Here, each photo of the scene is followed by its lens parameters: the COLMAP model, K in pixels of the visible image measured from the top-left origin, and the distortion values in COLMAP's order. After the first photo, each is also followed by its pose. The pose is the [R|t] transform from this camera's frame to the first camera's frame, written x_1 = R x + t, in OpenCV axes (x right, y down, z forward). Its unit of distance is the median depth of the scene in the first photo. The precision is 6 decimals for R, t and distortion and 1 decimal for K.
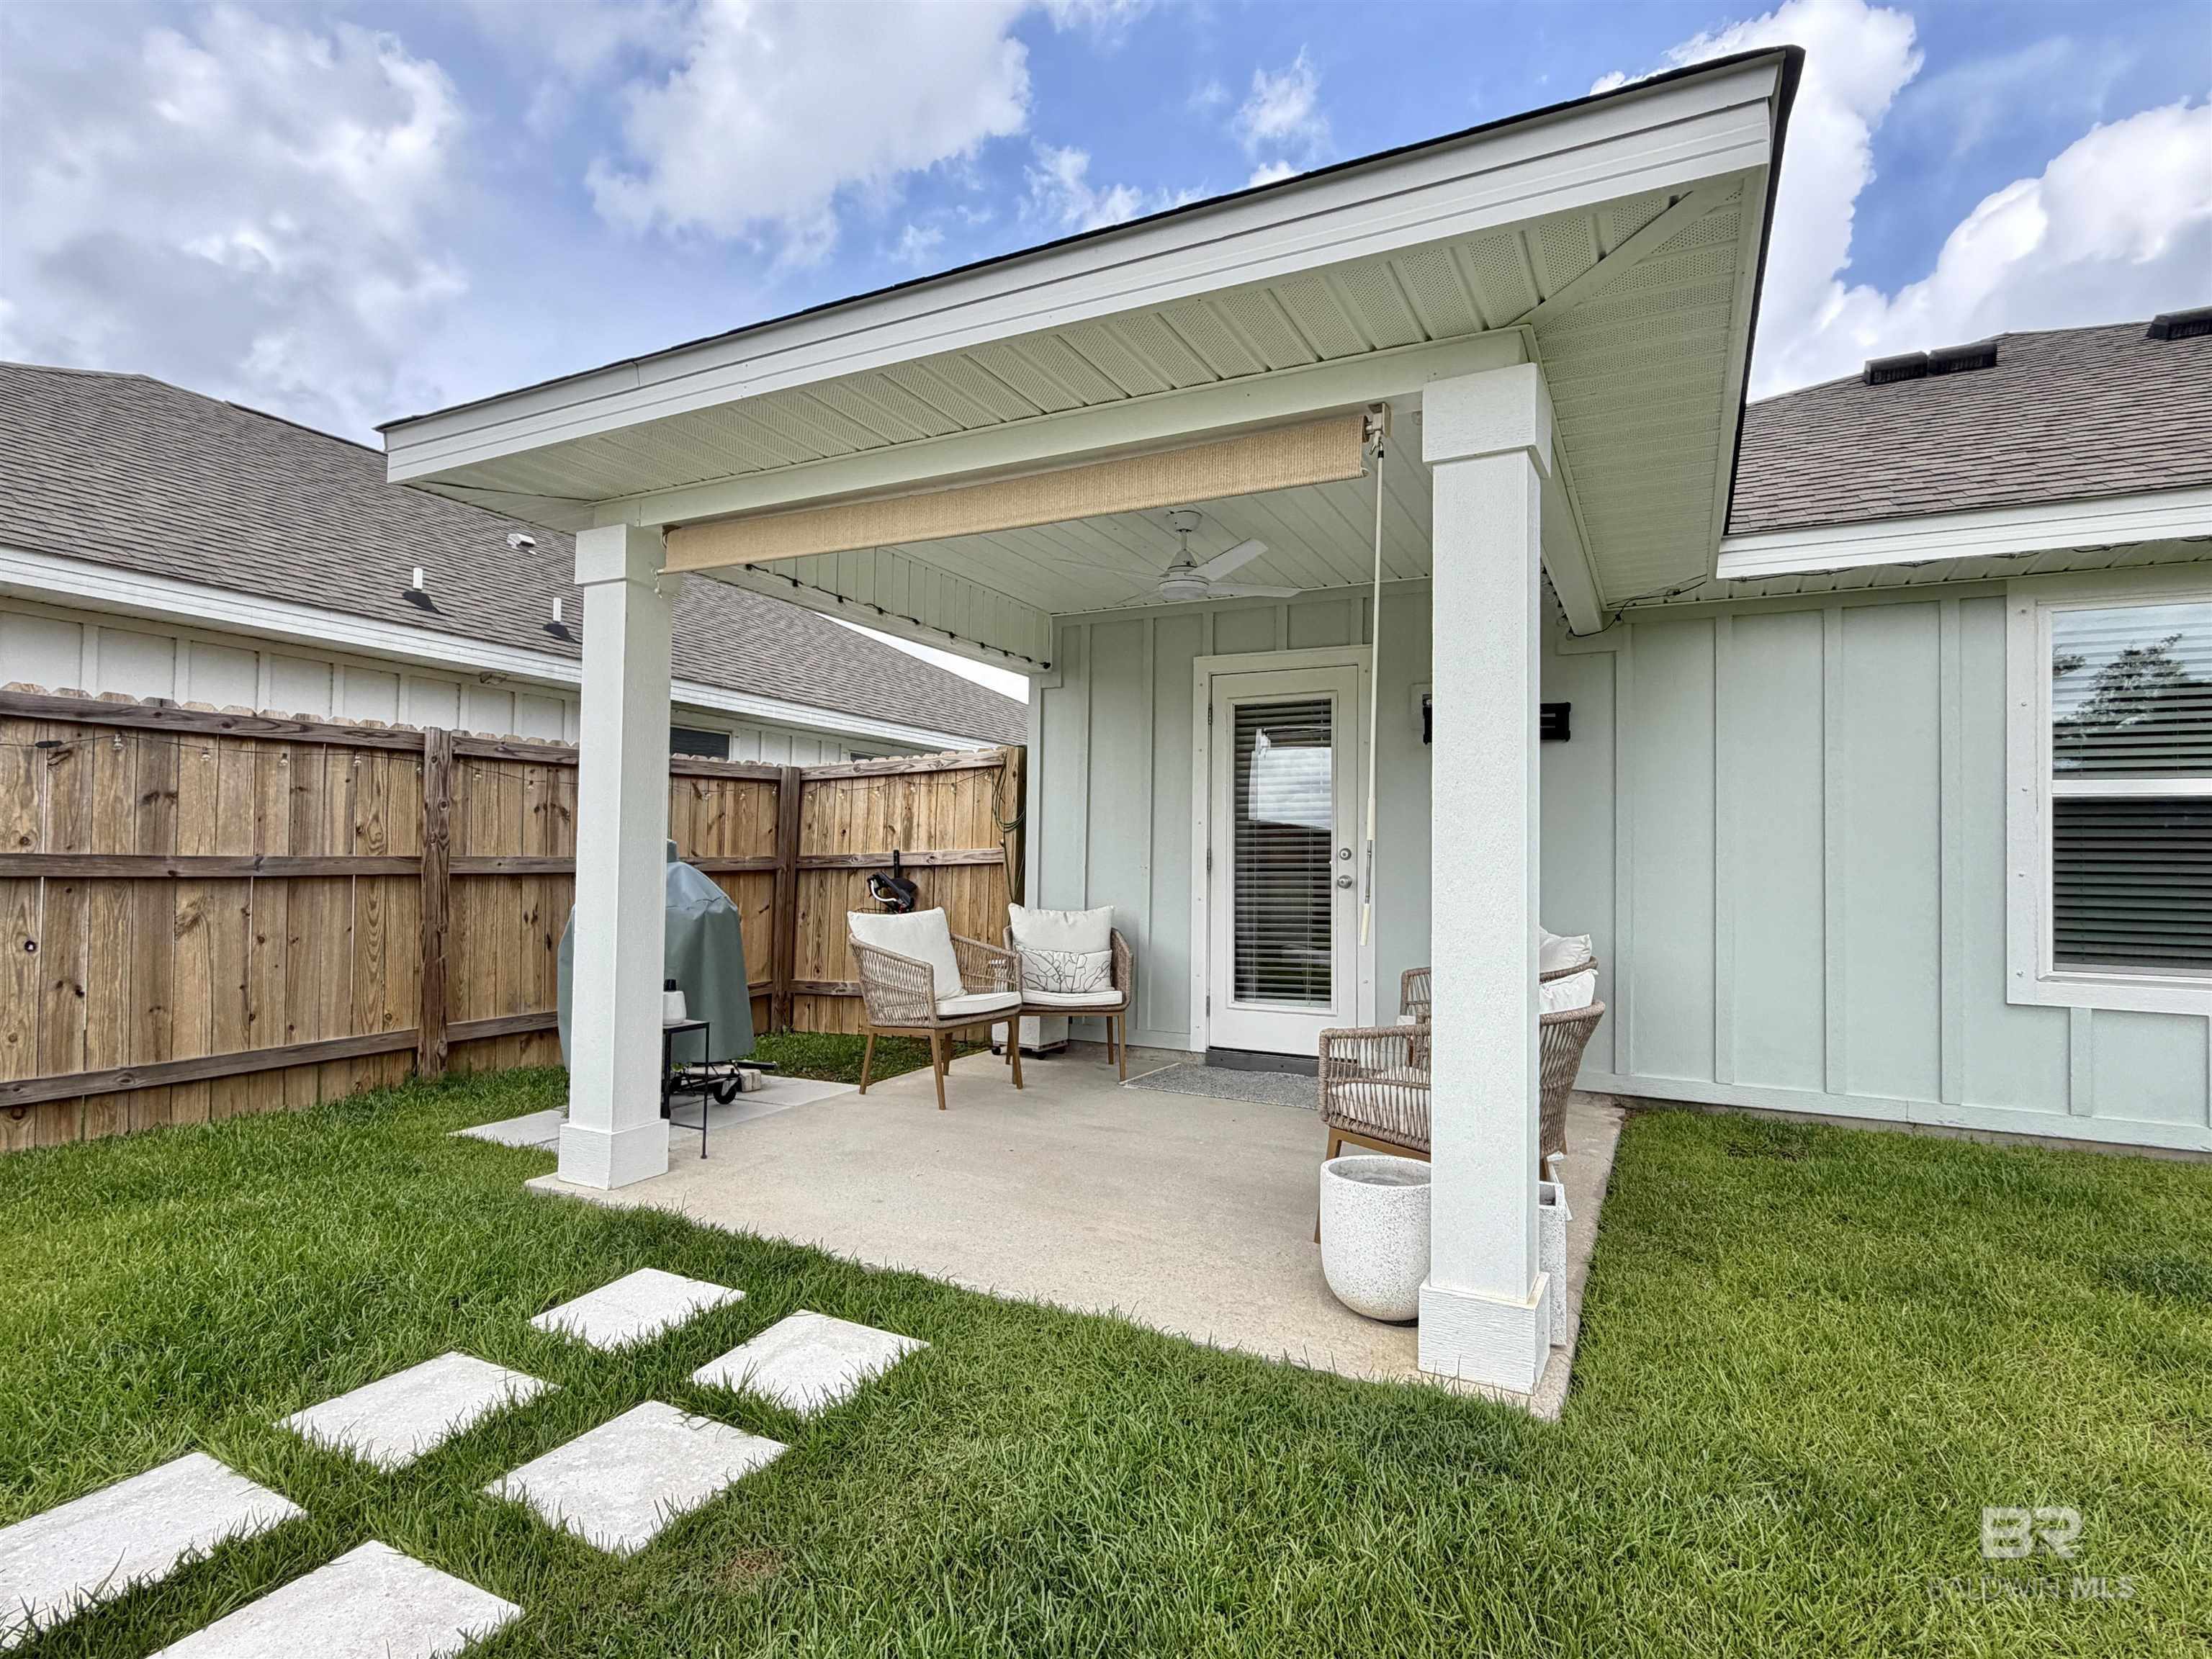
lens RADIAL K [[1084.2, 0, 1110.3], [0, 1084.2, 837.0], [0, 0, 1]] dist [0.001669, -0.002198]
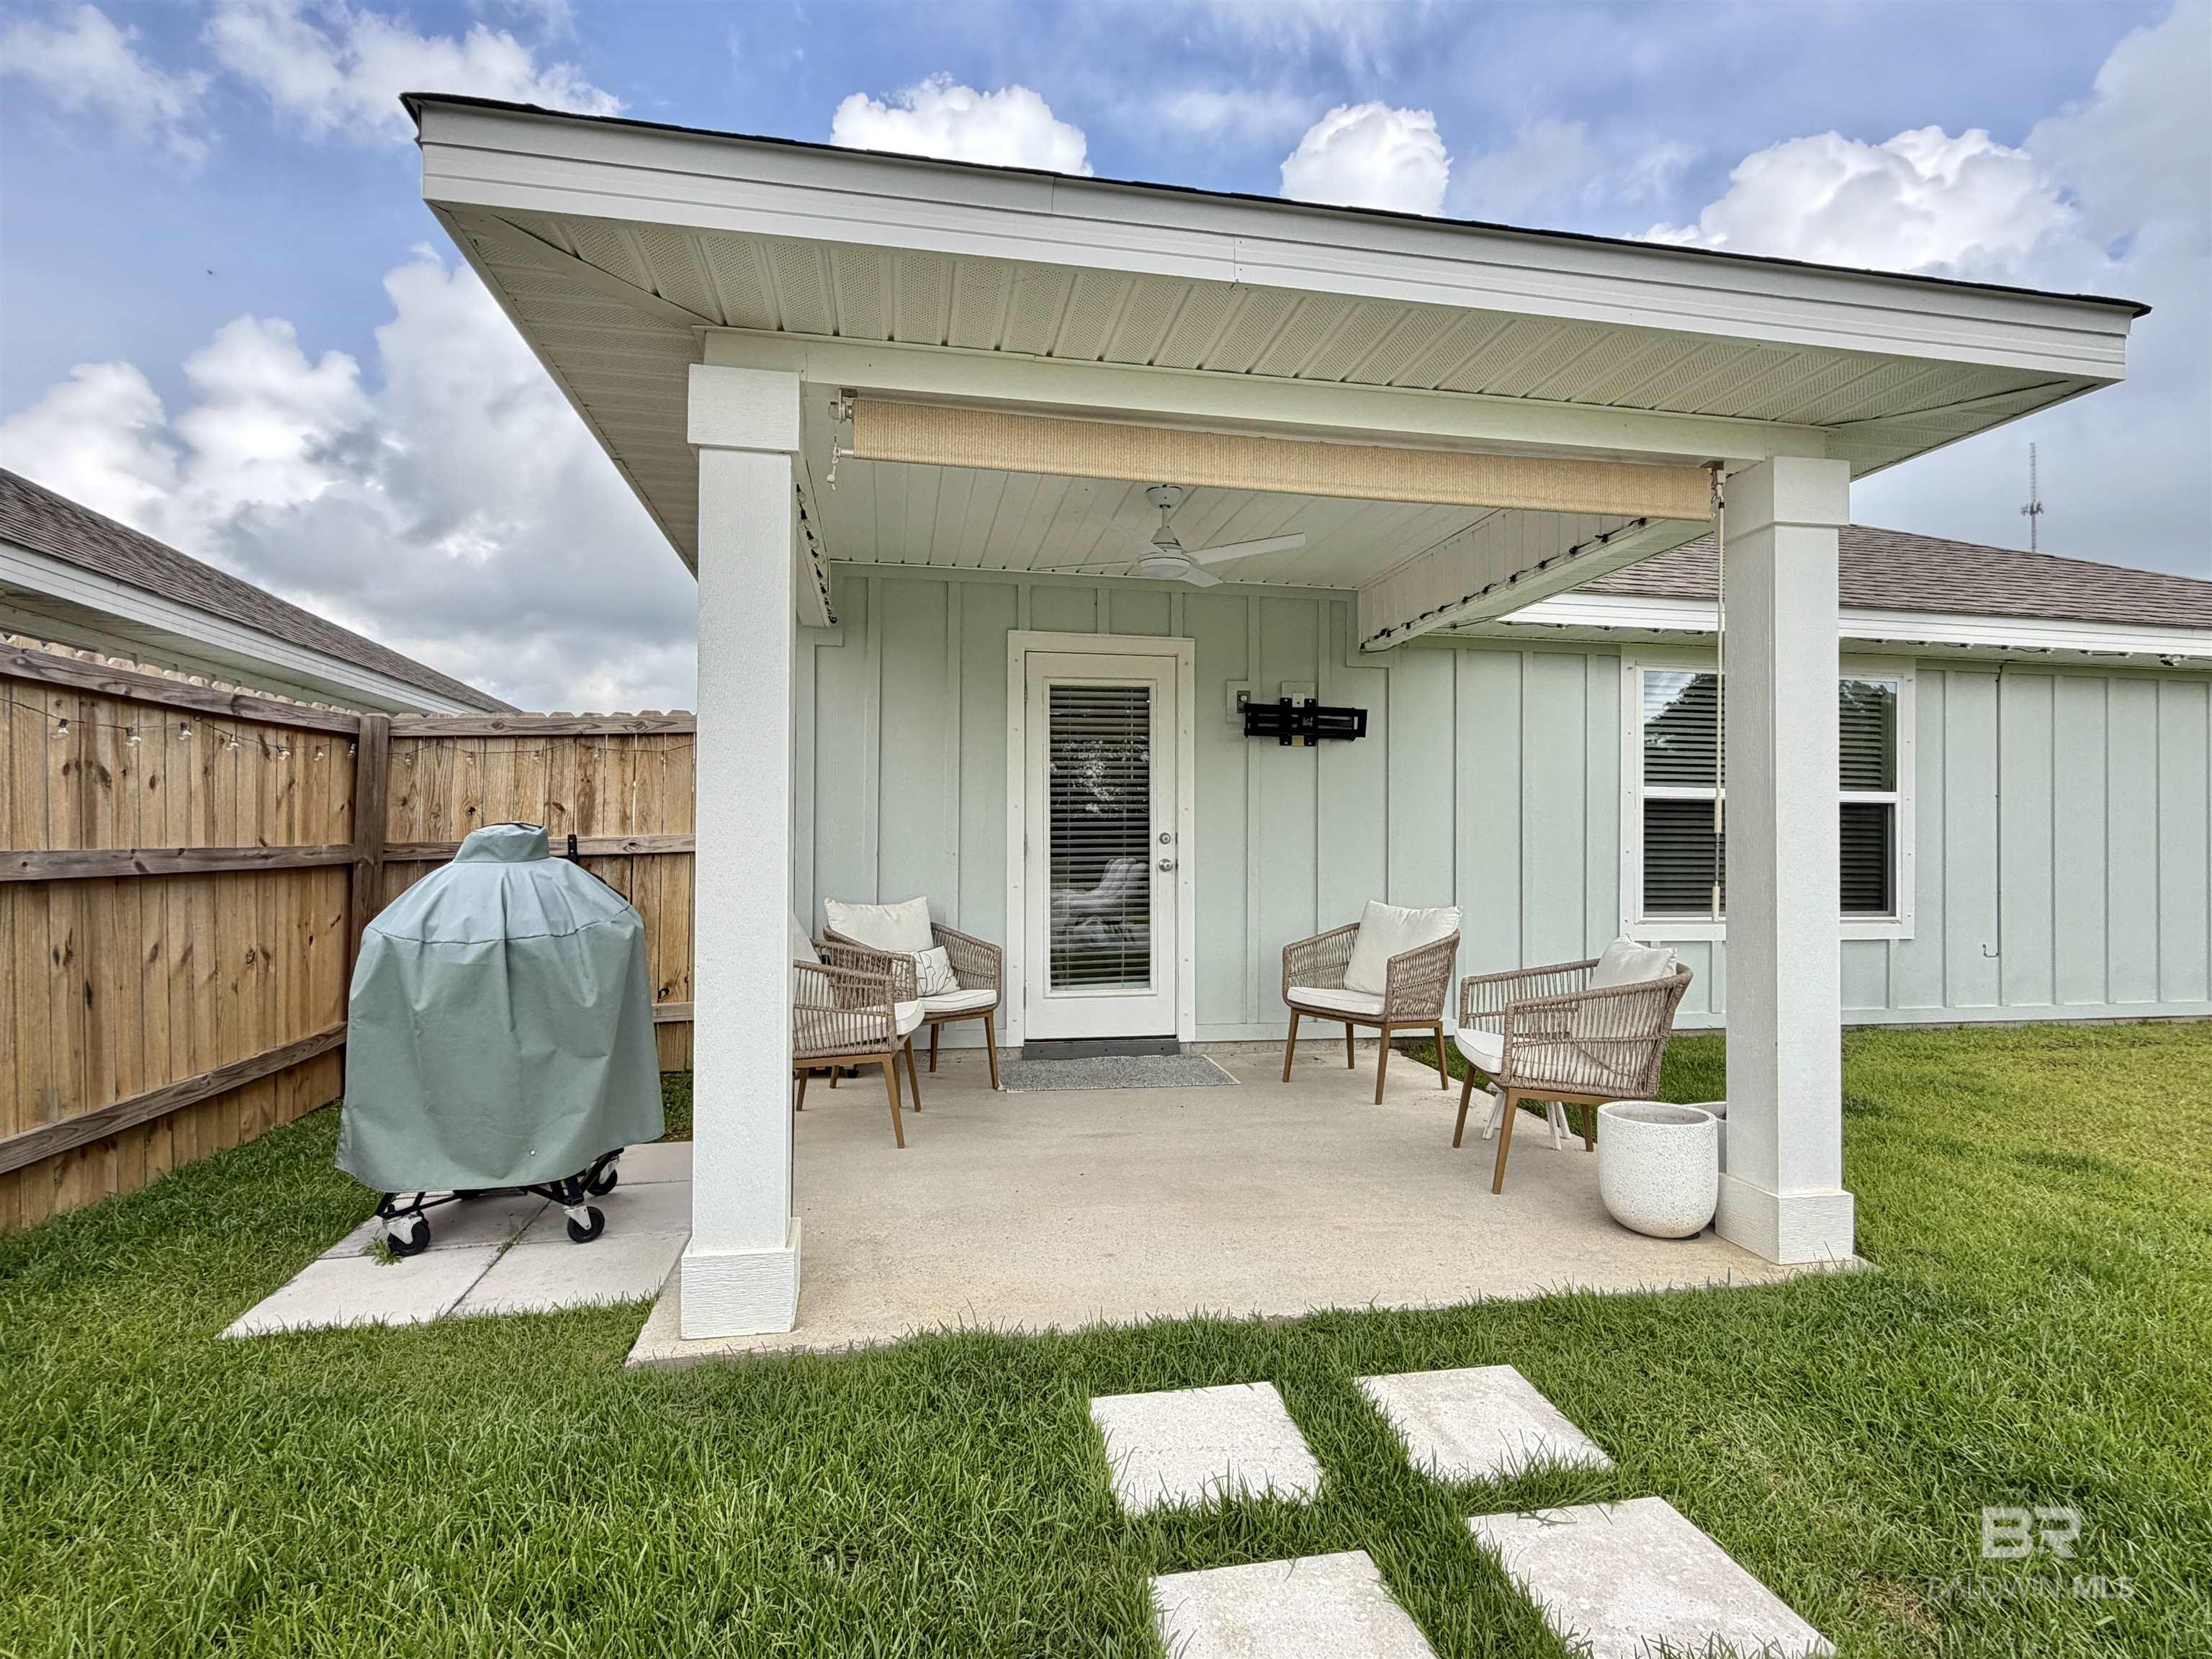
lens RADIAL K [[1084.2, 0, 1102.0], [0, 1084.2, 833.8], [0, 0, 1]] dist [0.001669, -0.002198]
pose [[0.800315, -0.002880, 0.599573, -0.445164], [-0.007613, 0.999859, 0.014964, -0.003685], [-0.599532, -0.016541, 0.800180, 0.203063]]
